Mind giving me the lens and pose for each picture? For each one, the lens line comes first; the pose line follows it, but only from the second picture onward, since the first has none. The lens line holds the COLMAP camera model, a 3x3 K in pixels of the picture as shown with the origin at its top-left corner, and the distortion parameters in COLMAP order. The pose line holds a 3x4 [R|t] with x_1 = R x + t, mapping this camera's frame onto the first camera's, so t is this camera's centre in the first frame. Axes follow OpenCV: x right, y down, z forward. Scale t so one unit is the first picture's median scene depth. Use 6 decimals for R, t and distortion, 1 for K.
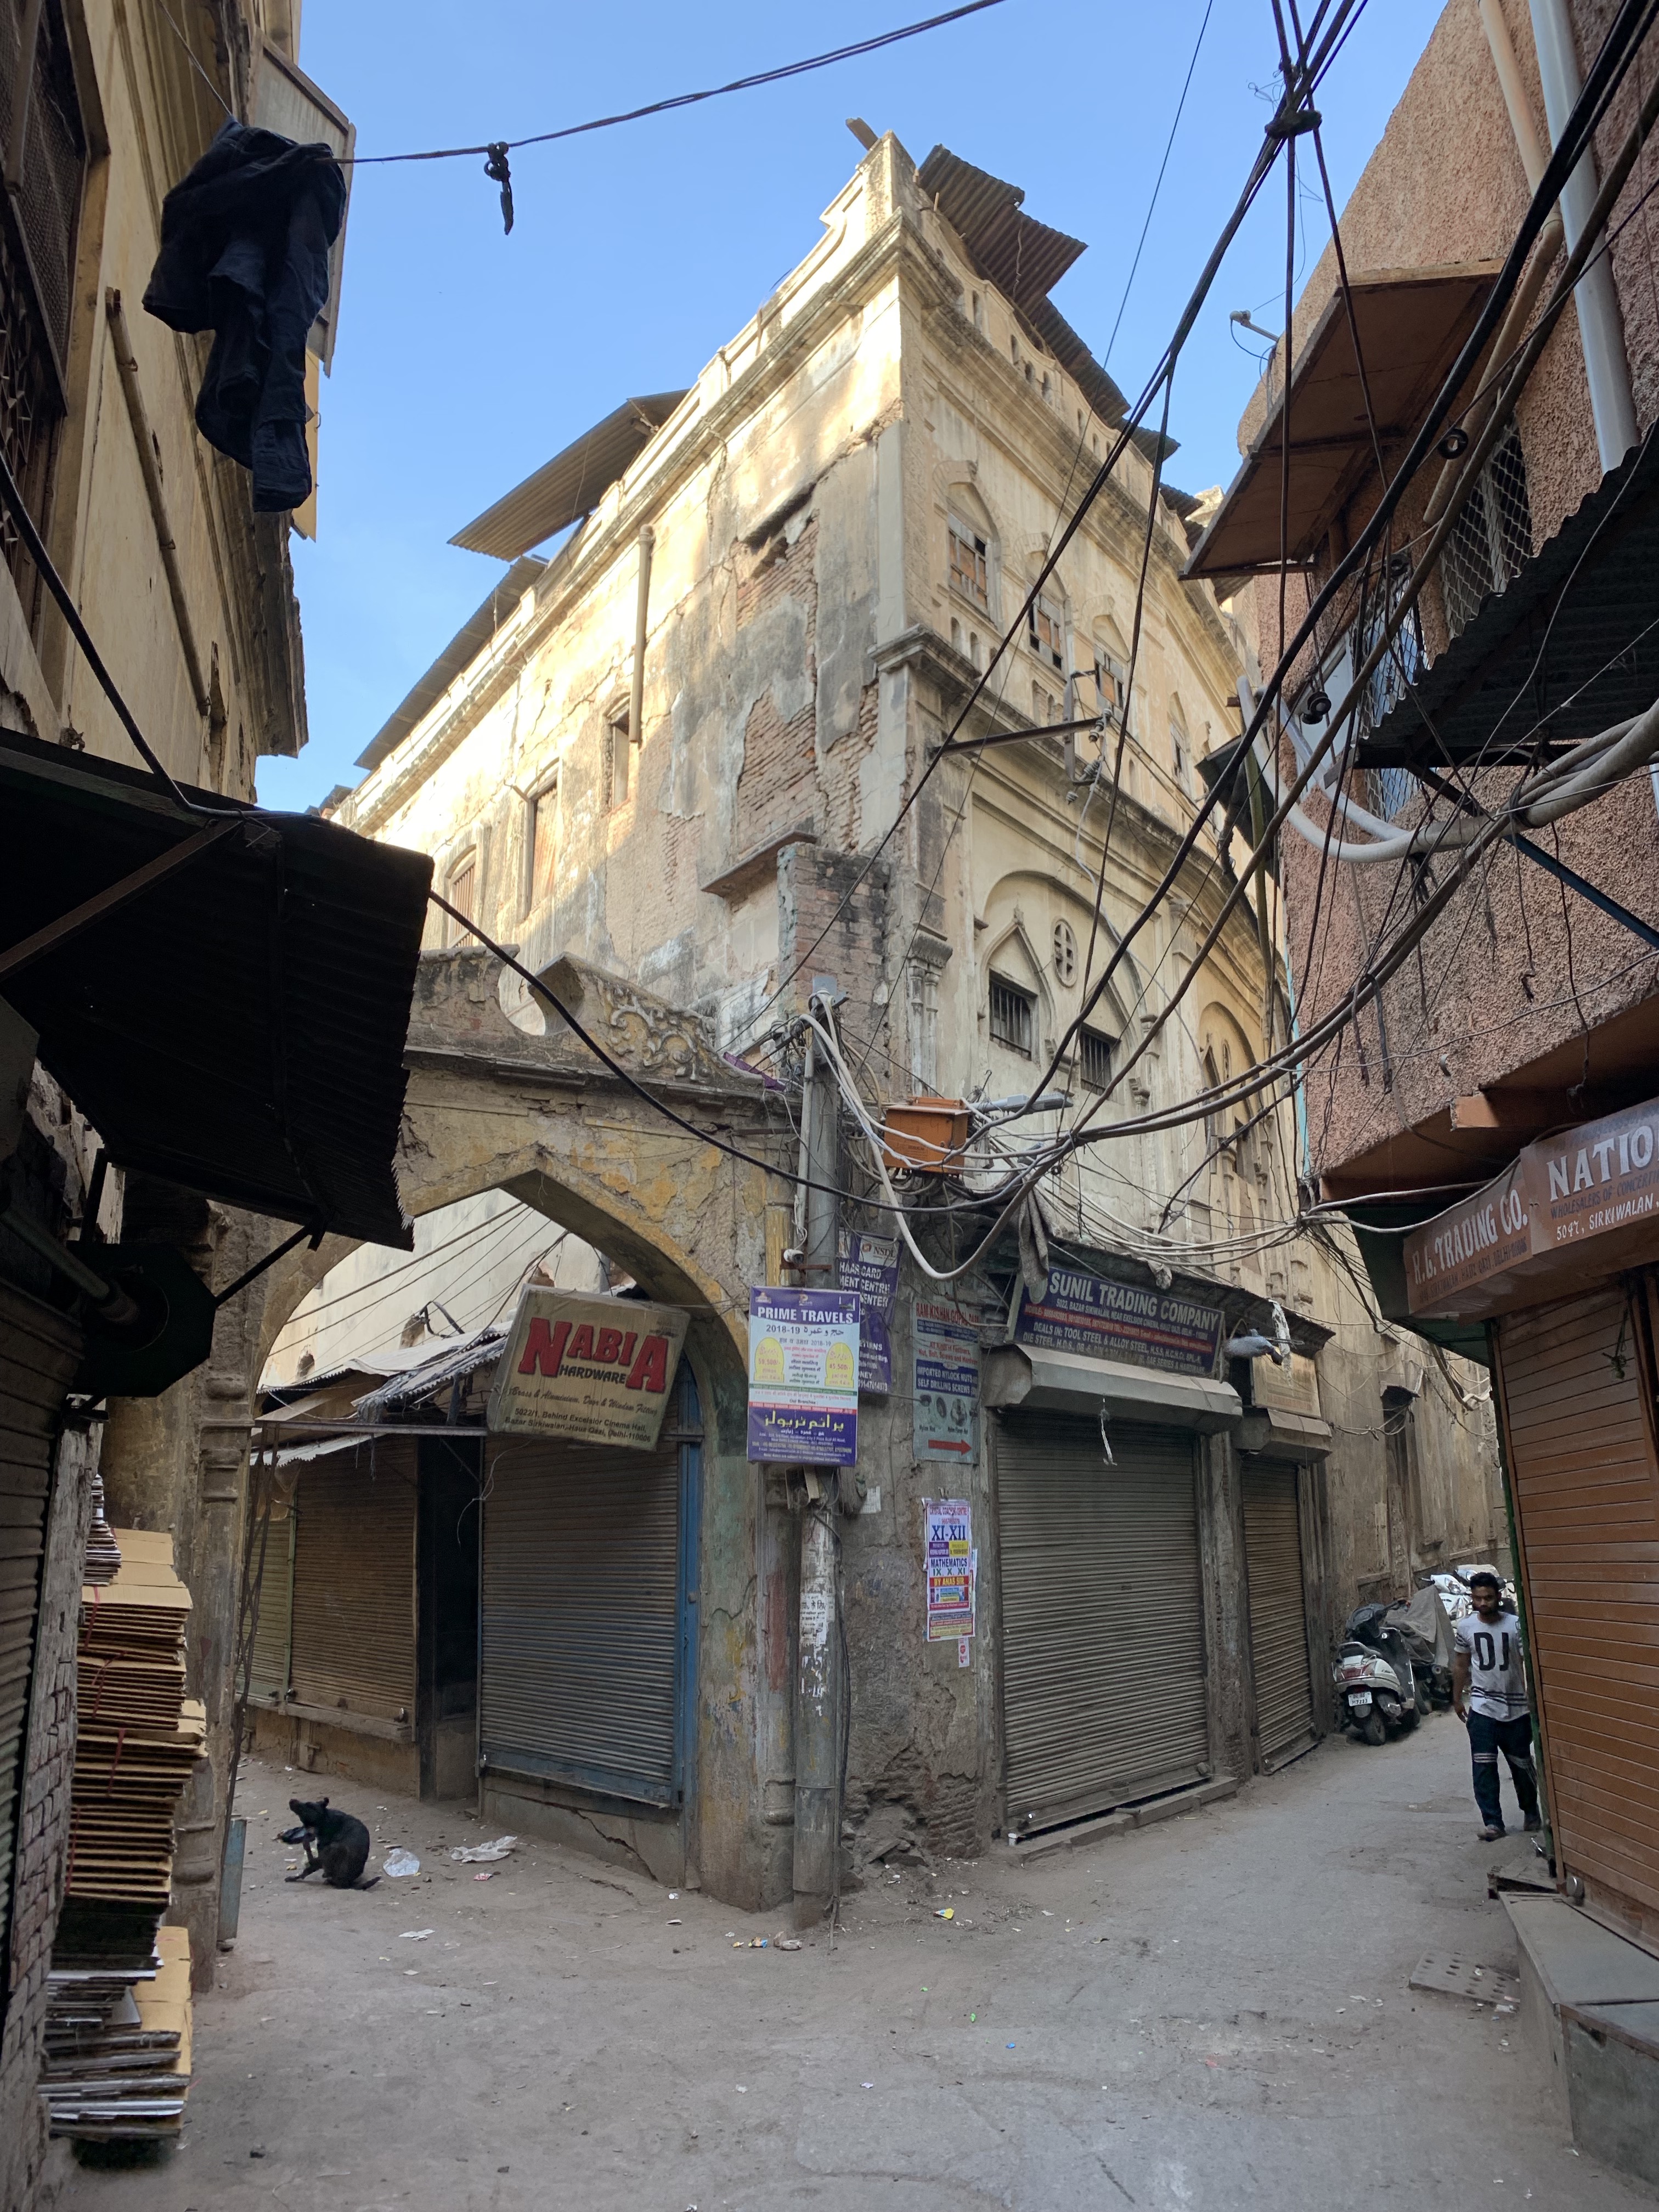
lens RADIAL K [[1688.1, 0, 819.4], [0, 1688.1, 1106.0], [0, 0, 1]] dist [0.040628, -0.044910]
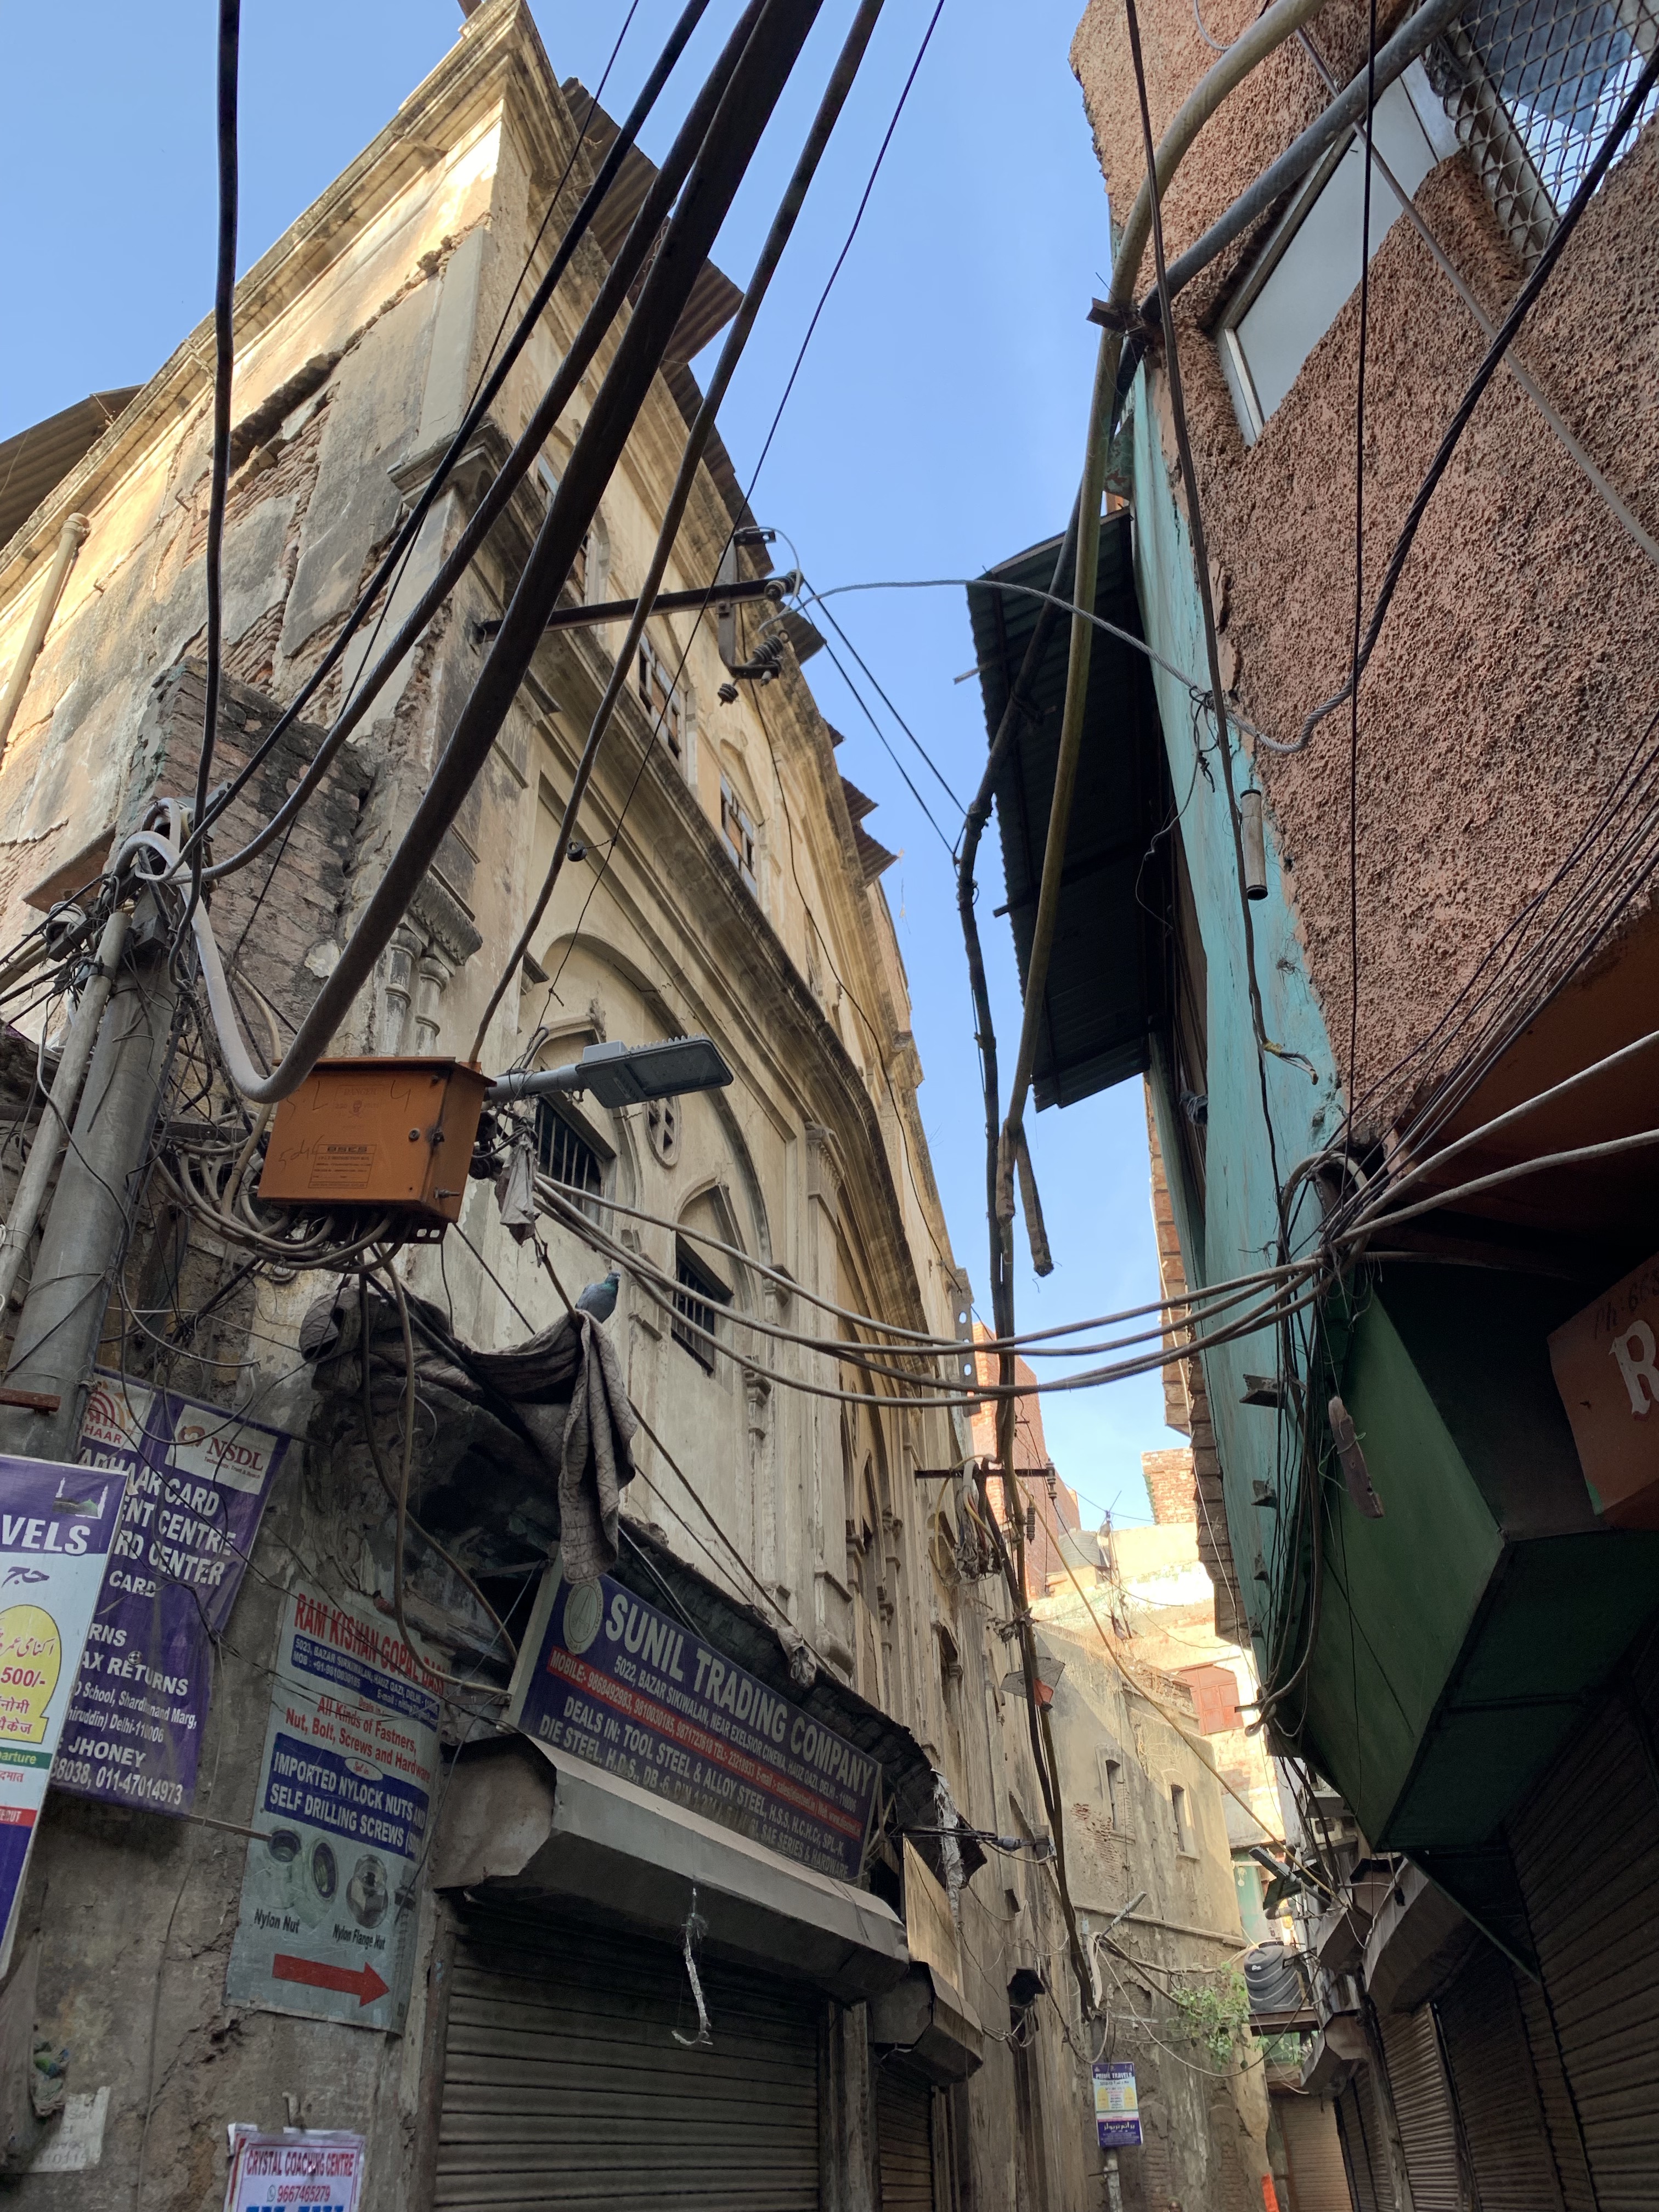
lens RADIAL K [[1688.1, 0, 816.5], [0, 1688.1, 1144.7], [0, 0, 1]] dist [0.040628, -0.044910]
pose [[0.957089, 0.136582, 0.255591, 0.054642], [-0.049736, 0.946301, -0.319438, 0.132446], [-0.285495, 0.293018, 0.912487, 0.524450]]
